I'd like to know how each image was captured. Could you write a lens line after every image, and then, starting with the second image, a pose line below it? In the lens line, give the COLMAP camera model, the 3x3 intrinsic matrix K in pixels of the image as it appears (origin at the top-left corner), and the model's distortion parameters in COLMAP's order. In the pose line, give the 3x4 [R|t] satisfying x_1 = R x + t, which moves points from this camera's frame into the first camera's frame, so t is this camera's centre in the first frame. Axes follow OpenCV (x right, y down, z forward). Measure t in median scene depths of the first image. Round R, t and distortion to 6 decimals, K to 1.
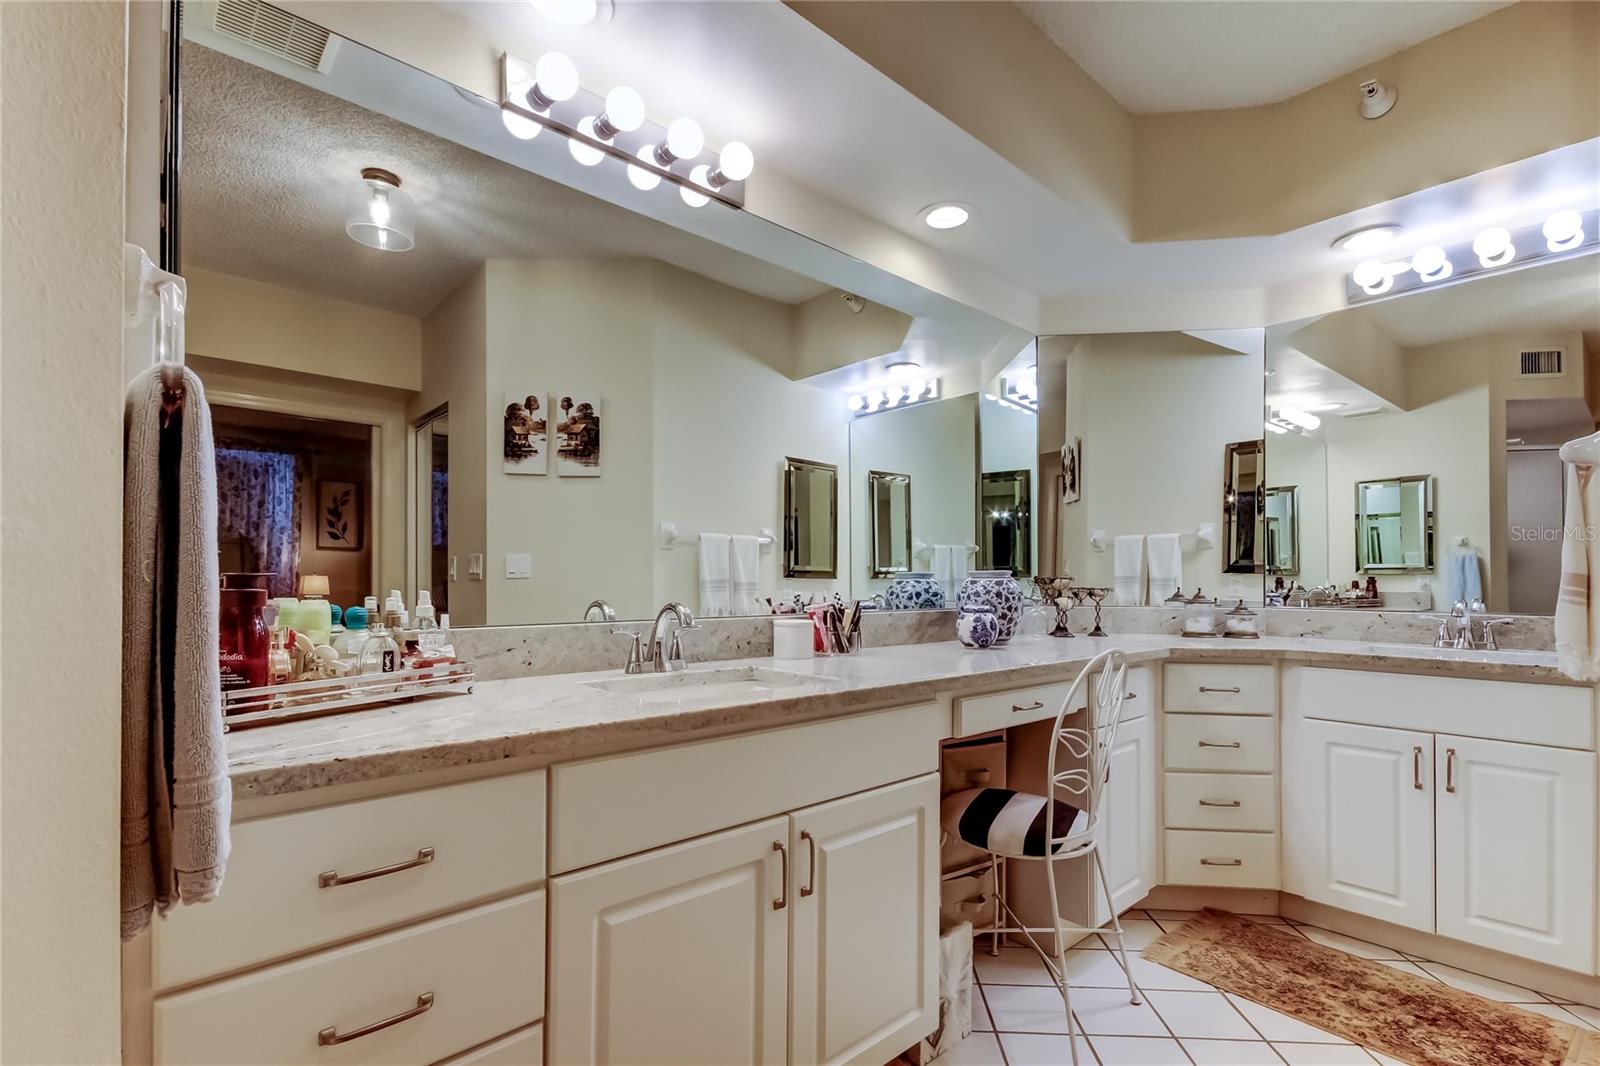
lens RADIAL K [[742.5, 0, 798.8], [0, 742.5, 576.1], [0, 0, 1]] dist [0.034184, -0.000176]
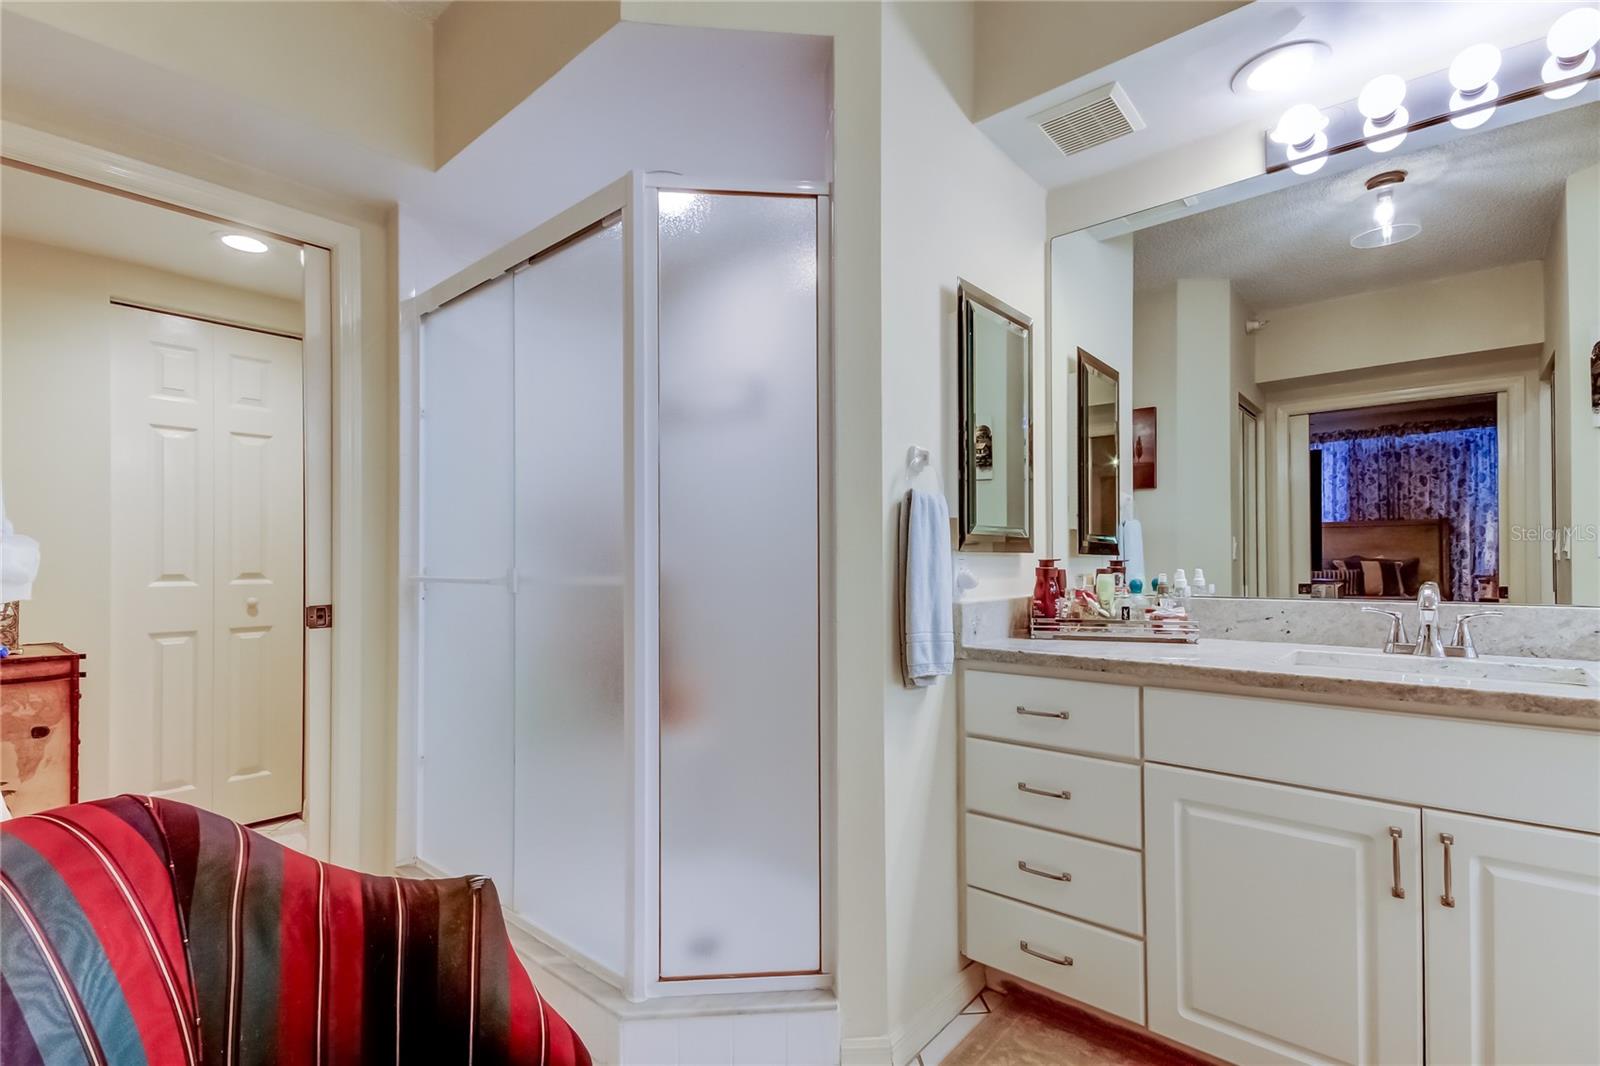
lens RADIAL K [[744.1, 0, 792.7], [0, 744.1, 556.3], [0, 0, 1]] dist [0.004717, 0.000091]
pose [[0.124368, -0.012227, -0.992161, 0.252200], [0.011590, 0.999874, -0.010869, 0.000643], [0.992168, -0.010147, 0.124494, 0.029147]]
